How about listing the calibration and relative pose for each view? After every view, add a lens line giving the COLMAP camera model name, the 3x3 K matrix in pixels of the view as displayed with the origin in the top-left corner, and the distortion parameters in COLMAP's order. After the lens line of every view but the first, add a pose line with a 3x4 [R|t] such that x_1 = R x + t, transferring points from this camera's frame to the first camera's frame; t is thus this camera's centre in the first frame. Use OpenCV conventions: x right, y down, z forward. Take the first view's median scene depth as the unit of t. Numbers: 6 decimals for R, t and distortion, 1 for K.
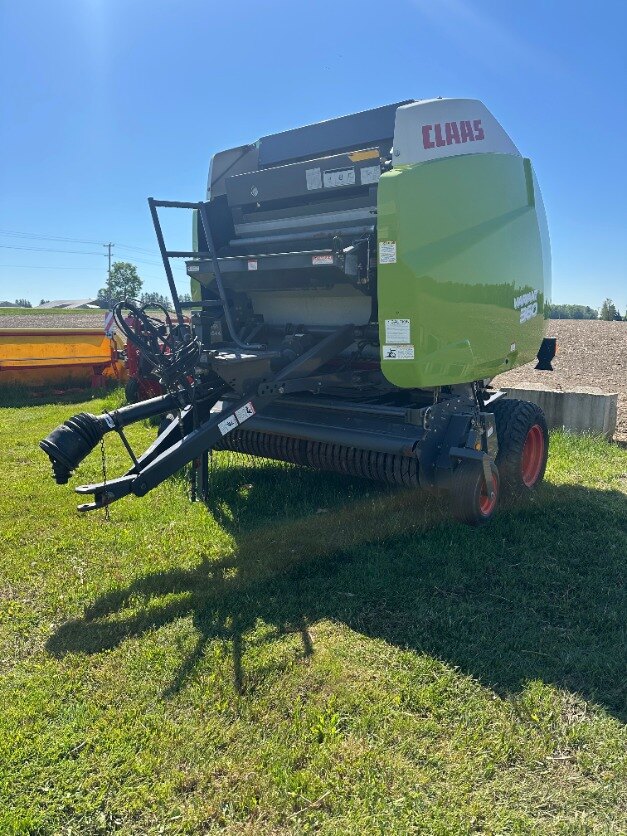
lens RADIAL K [[588.1, 0, 312.2], [0, 588.1, 426.1], [0, 0, 1]] dist [0.043800, -0.019781]
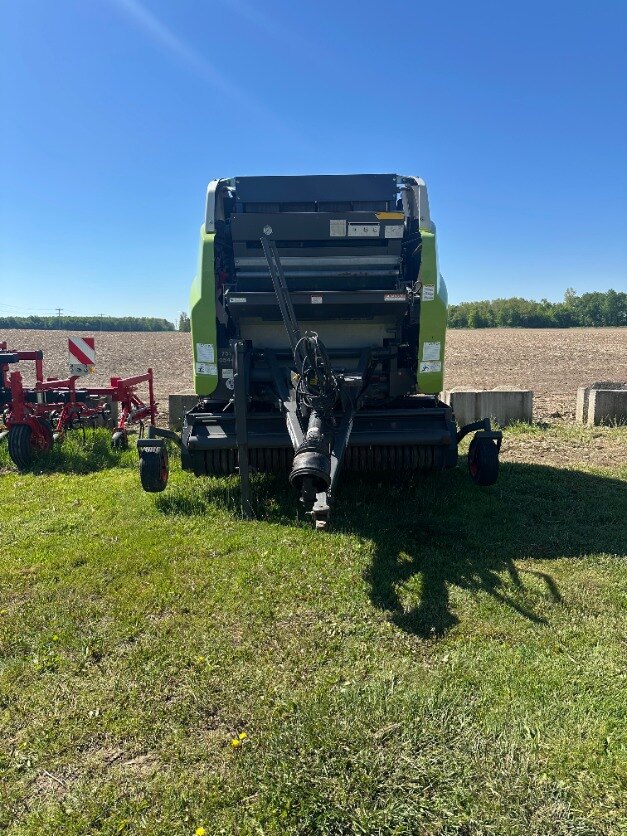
lens RADIAL K [[588.1, 0, 319.7], [0, 588.1, 418.4], [0, 0, 1]] dist [0.043800, -0.019781]
pose [[0.774844, -0.113962, 0.621795, -0.855323], [0.138543, 0.990317, 0.008860, -0.055938], [-0.616784, 0.079281, 0.783130, 0.127861]]
